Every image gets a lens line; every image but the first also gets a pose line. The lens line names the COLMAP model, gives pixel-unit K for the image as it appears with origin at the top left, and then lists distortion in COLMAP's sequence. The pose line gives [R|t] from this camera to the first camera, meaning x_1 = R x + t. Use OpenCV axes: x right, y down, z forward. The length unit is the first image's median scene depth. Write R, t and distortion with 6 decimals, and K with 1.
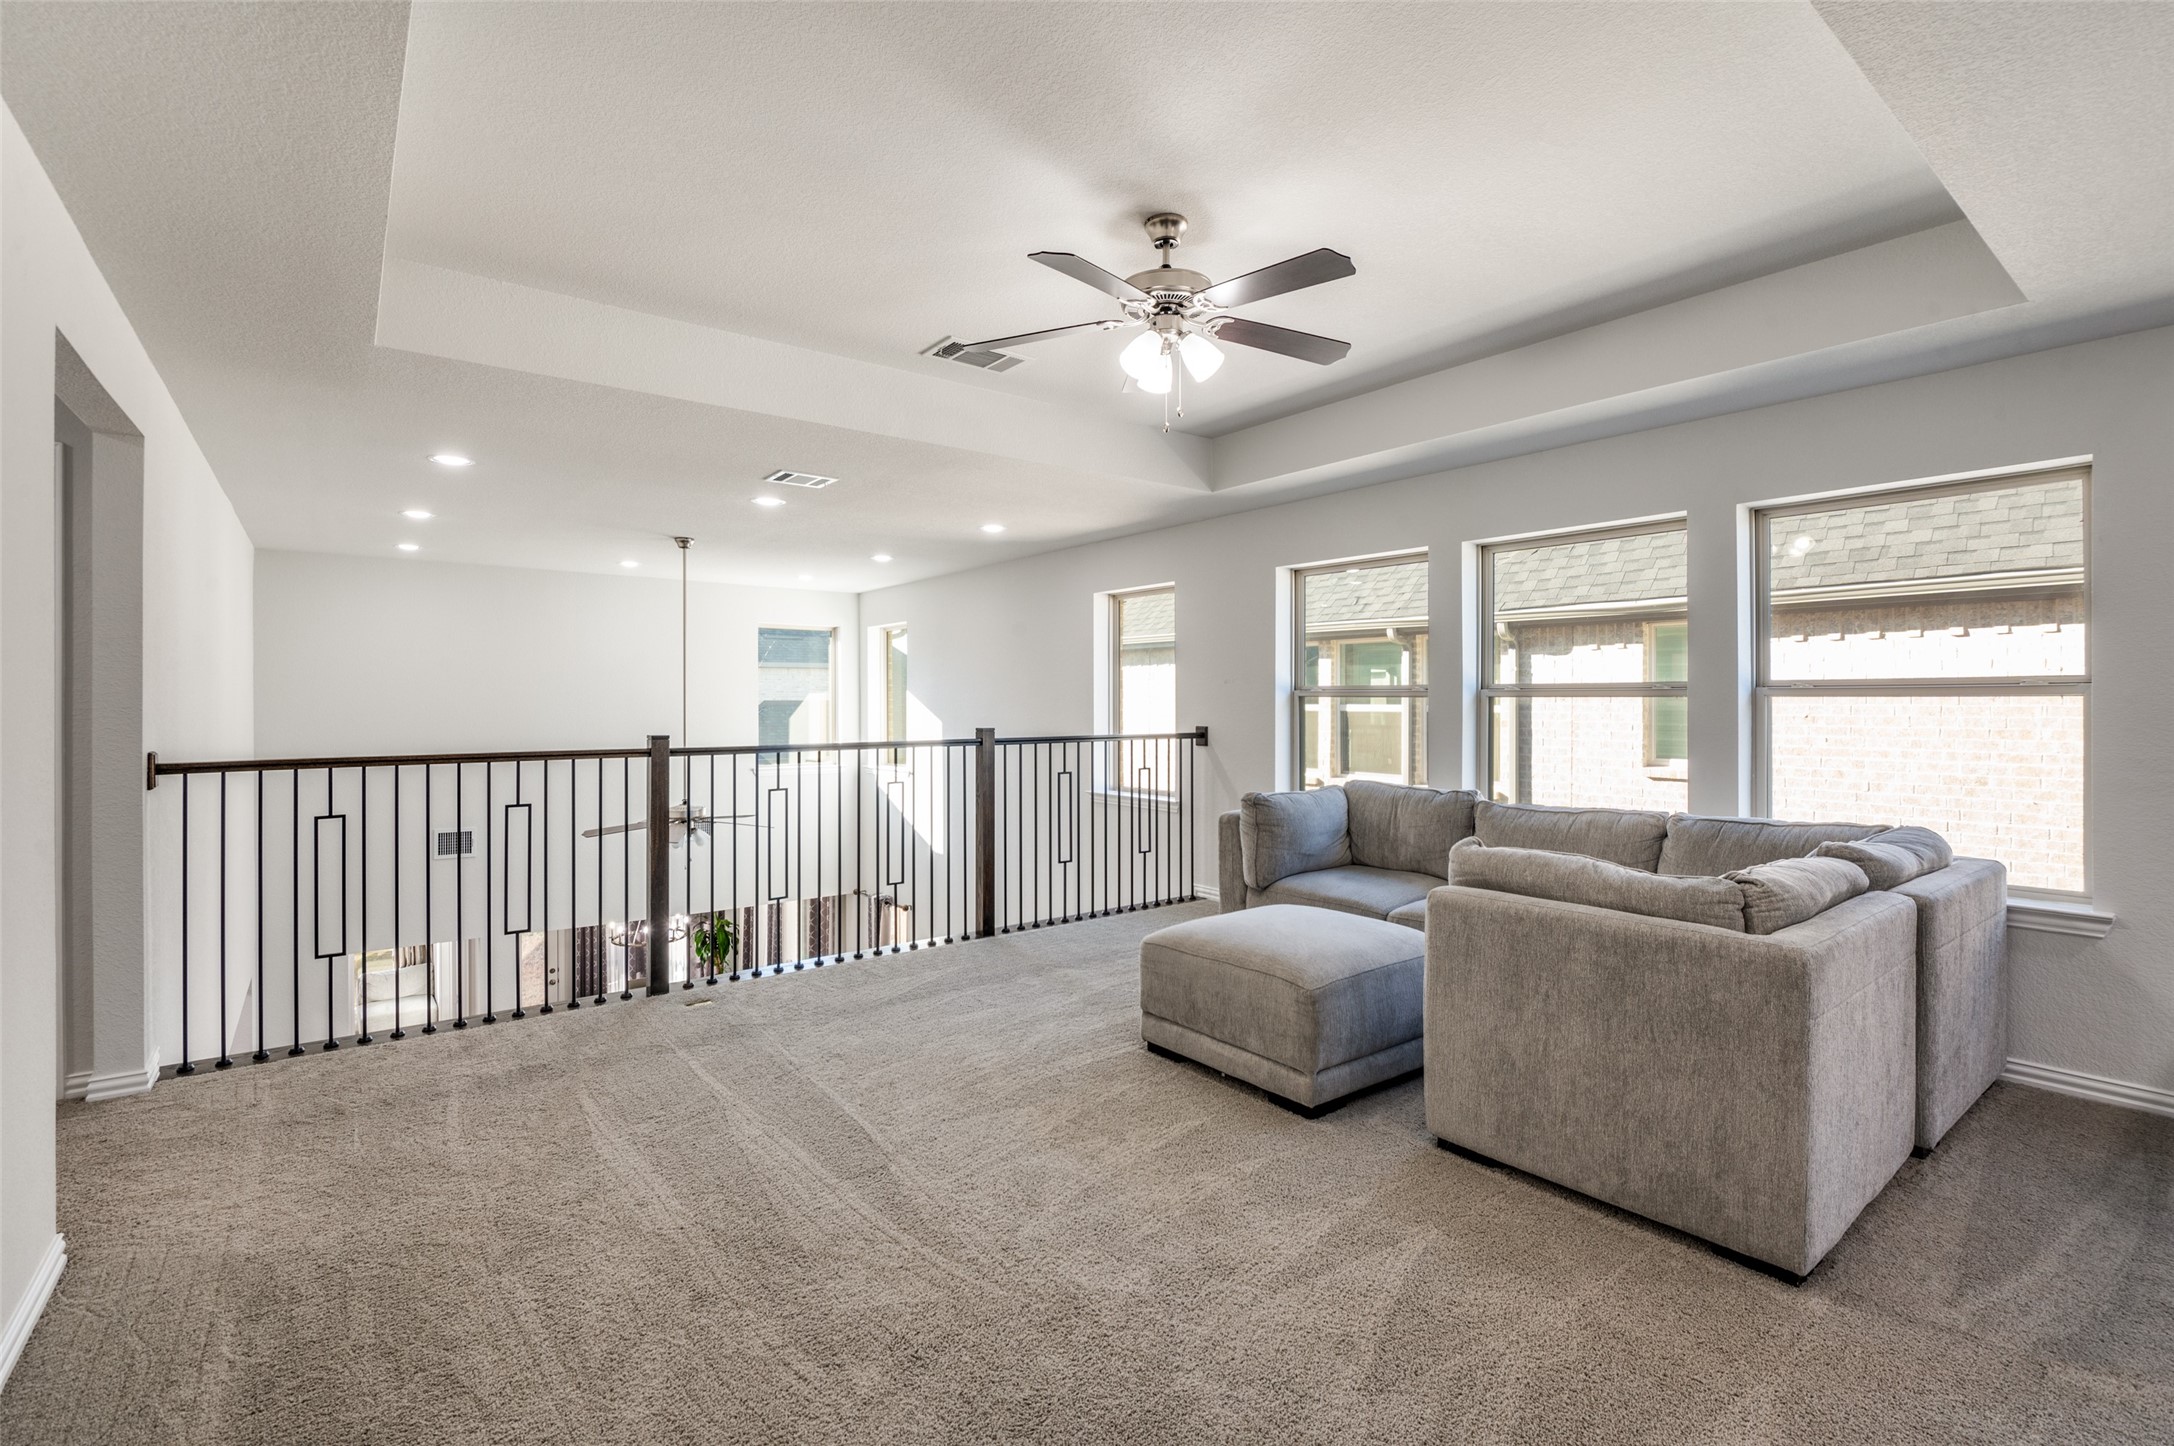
lens RADIAL K [[975.6, 0, 1089.7], [0, 975.6, 709.1], [0, 0, 1]] dist [-0.018079, 0.000062]
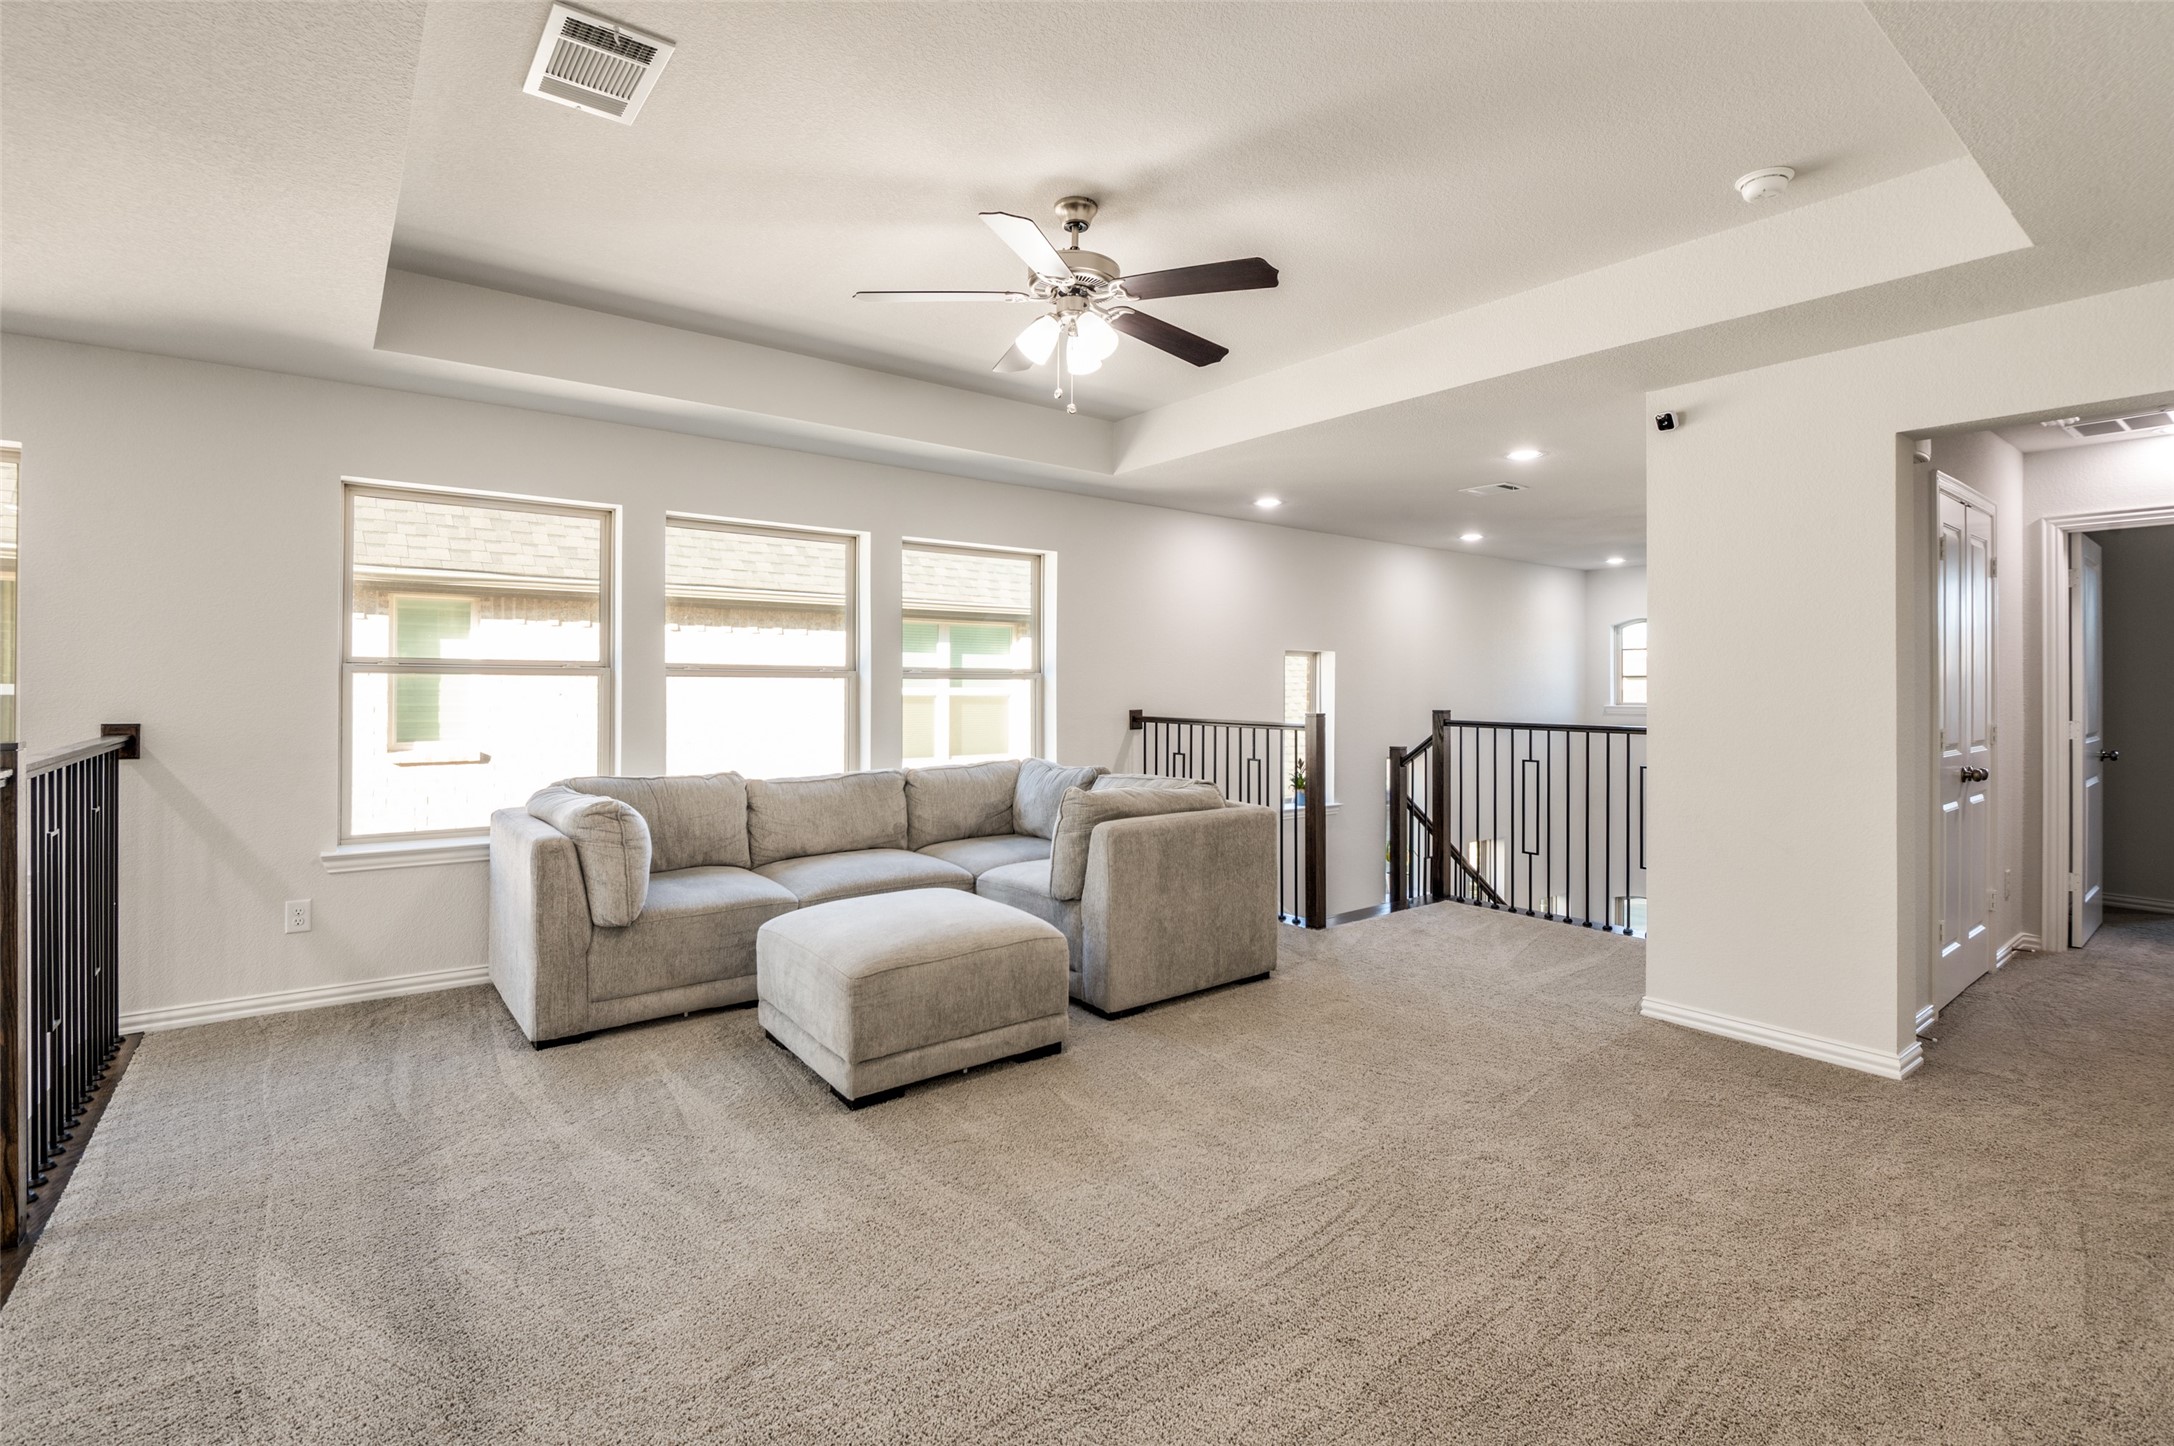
lens RADIAL K [[981.1, 0, 1084.1], [0, 981.1, 684.0], [0, 0, 1]] dist [-0.008868, 0.000172]
pose [[0.001931, 0.000354, 0.999998, -0.811989], [0.002192, 0.999998, -0.000359, -0.005007], [-0.999996, 0.002192, 0.001931, 0.863941]]
